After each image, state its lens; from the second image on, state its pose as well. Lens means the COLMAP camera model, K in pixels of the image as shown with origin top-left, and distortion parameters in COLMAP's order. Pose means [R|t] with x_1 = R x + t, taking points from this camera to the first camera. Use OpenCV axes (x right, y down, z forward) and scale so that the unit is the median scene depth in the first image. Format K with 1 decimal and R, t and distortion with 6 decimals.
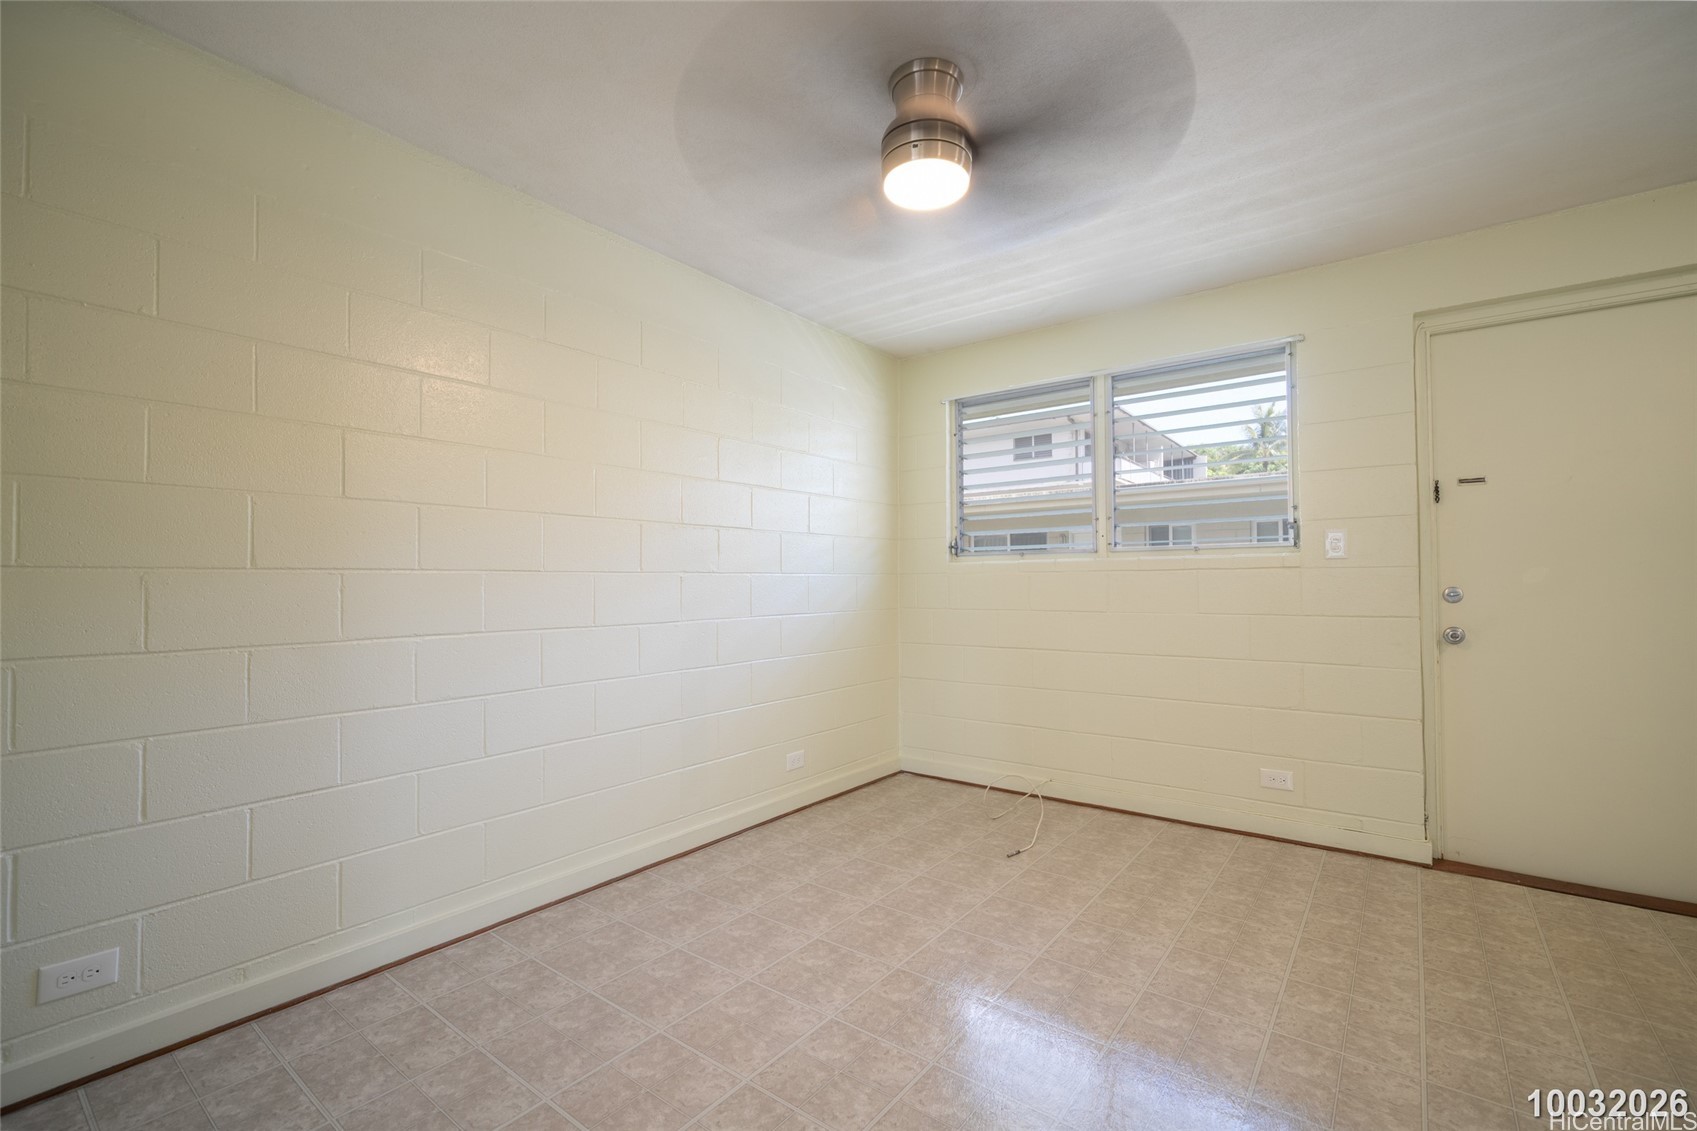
lens RADIAL K [[737.3, 0, 859.9], [0, 737.3, 599.6], [0, 0, 1]] dist [-0.013602, 0.000658]
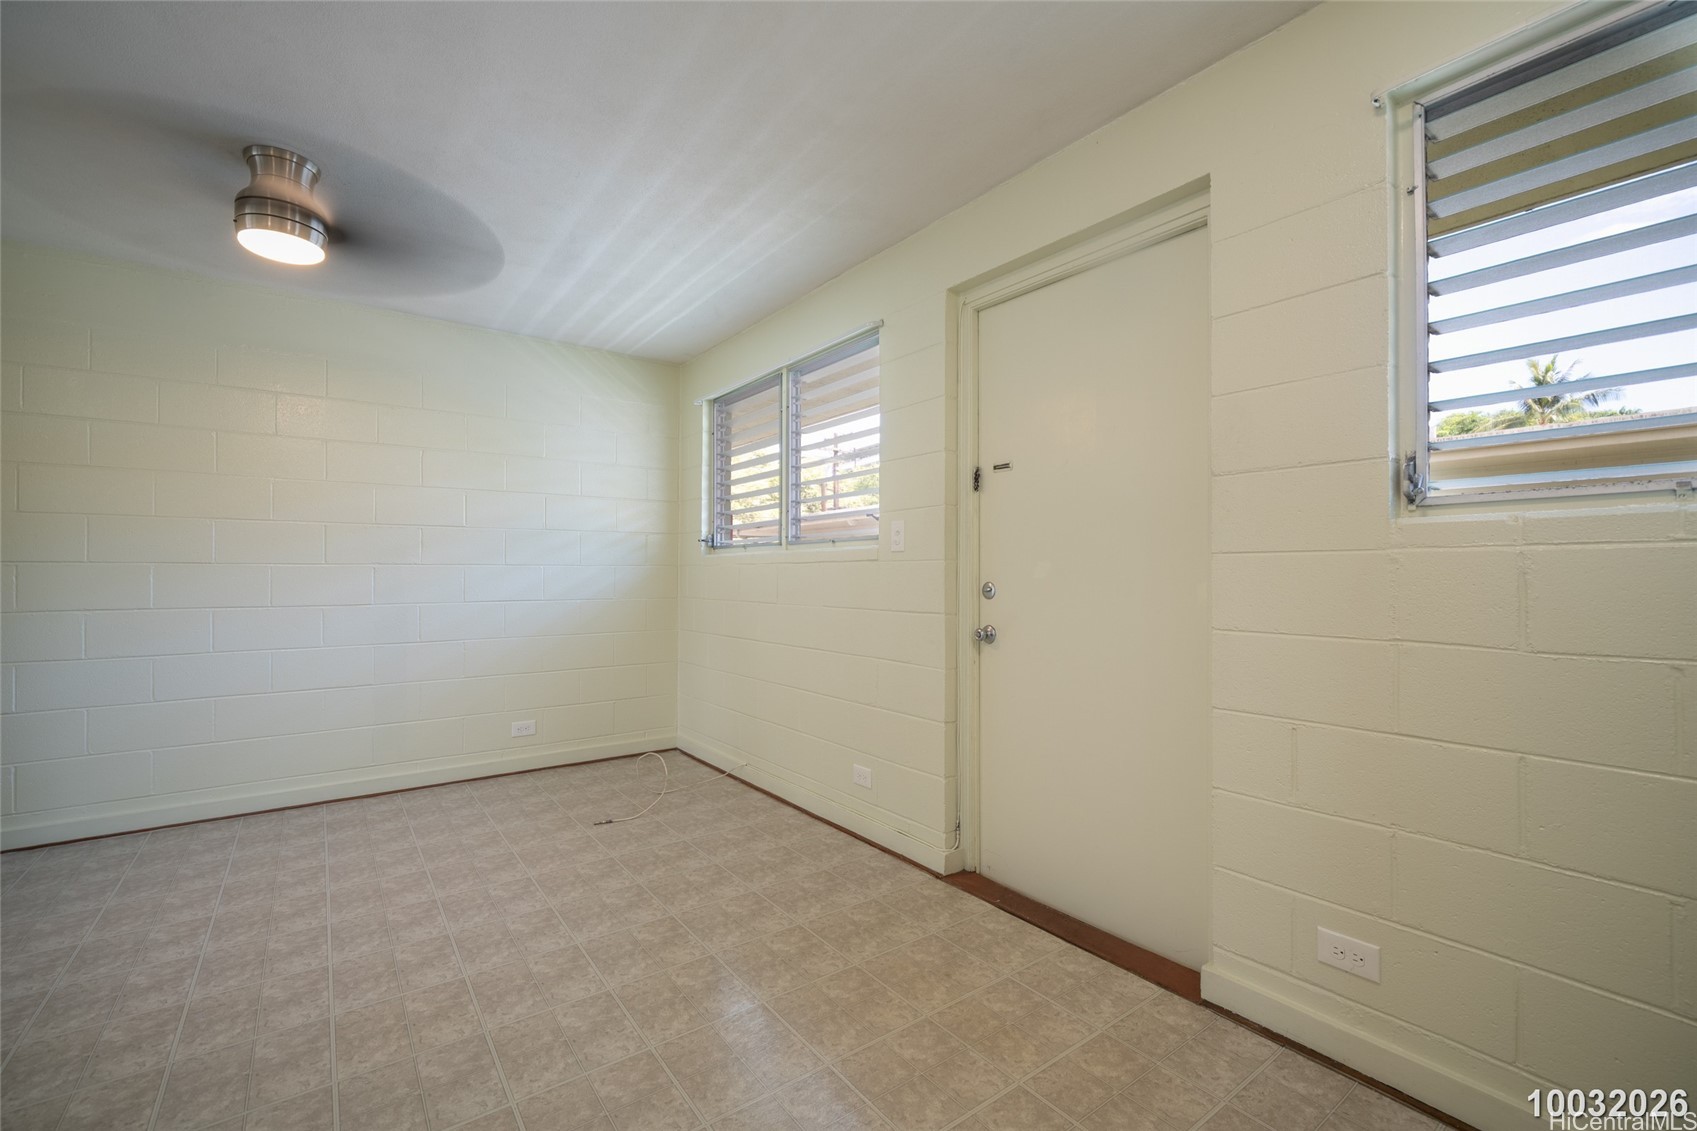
lens RADIAL K [[753.1, 0, 849.2], [0, 753.1, 572.3], [0, 0, 1]] dist [0.001117, -0.000433]
pose [[0.956240, 0.004518, -0.292550, 0.777894], [-0.009604, 0.999827, -0.015953, -0.010069], [0.292427, 0.018064, 0.956117, 0.028014]]
